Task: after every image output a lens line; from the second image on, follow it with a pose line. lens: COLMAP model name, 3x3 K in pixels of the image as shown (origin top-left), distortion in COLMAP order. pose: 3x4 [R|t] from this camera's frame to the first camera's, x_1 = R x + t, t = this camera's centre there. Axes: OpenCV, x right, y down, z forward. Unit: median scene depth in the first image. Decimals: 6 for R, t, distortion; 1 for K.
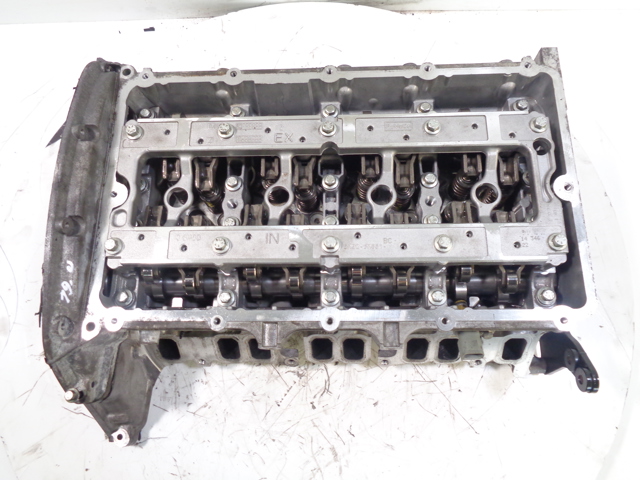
lens RADIAL K [[472.3, 0, 320.8], [0, 472.3, 239.8], [0, 0, 1]] dist [0.001298, -0.007758]
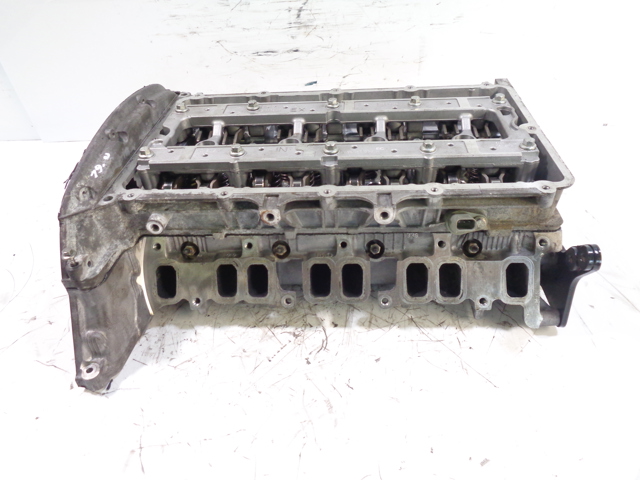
lens RADIAL K [[472.3, 0, 320.0], [0, 472.3, 242.8], [0, 0, 1]] dist [0.001298, -0.007758]
pose [[0.998487, 0.027503, -0.047614, 0.044430], [-0.049506, 0.826494, -0.560765, 0.684830], [0.023930, 0.562274, 0.826605, 0.134608]]
